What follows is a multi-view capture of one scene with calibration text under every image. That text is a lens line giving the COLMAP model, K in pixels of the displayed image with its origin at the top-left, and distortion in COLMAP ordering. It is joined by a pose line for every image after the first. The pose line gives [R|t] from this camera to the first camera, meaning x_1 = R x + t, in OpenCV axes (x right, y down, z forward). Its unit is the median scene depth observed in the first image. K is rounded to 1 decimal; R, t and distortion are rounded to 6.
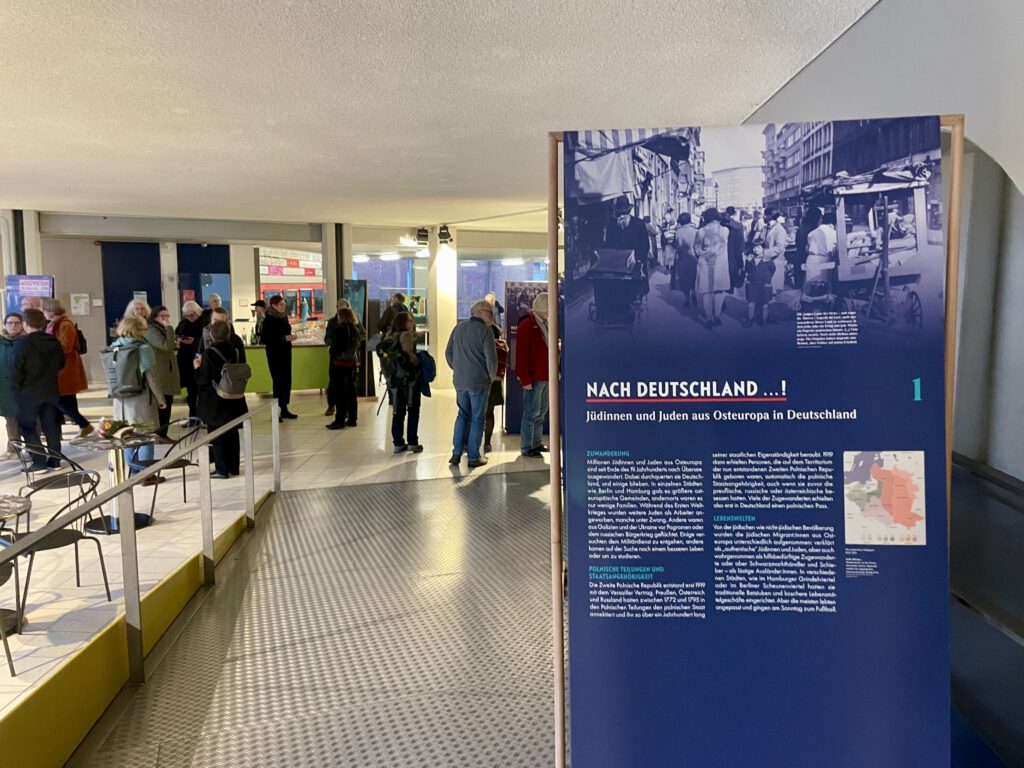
lens RADIAL K [[771.1, 0, 507.1], [0, 771.1, 386.9], [0, 0, 1]] dist [0.059677, -0.079408]
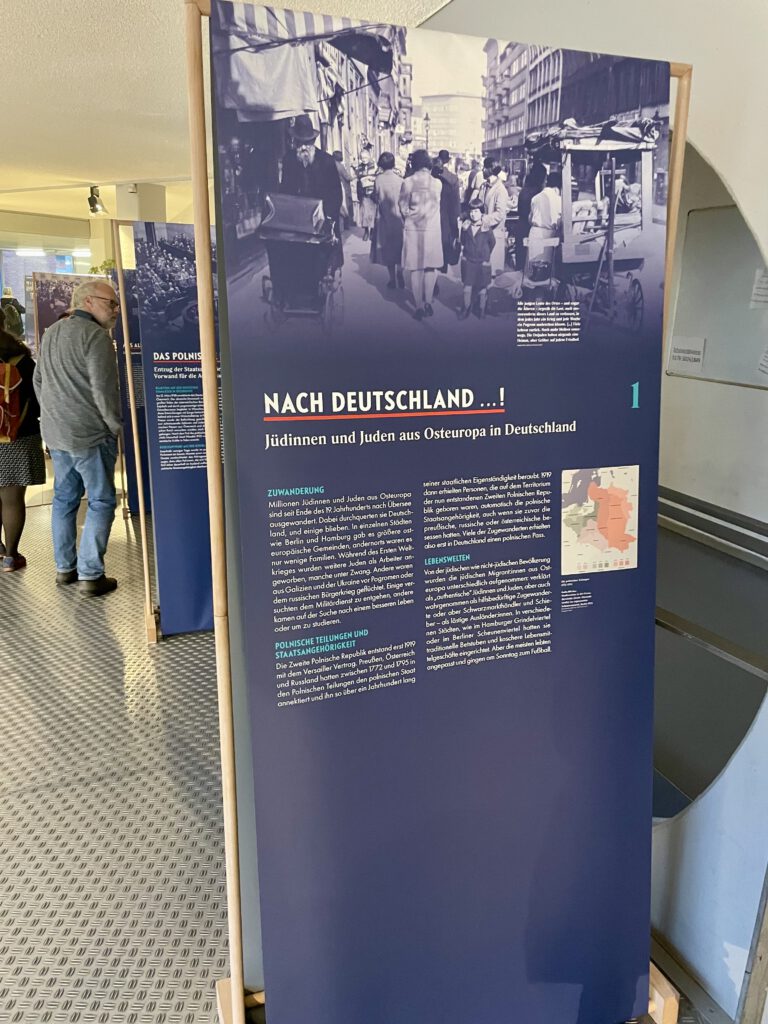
lens RADIAL K [[771.1, 0, 393.6], [0, 771.1, 511.4], [0, 0, 1]] dist [0.059677, -0.079408]
pose [[0.905930, -0.077734, 0.416231, -0.092057], [0.017487, 0.989034, 0.146648, -0.000489], [-0.423067, -0.125574, 0.897355, 0.305630]]
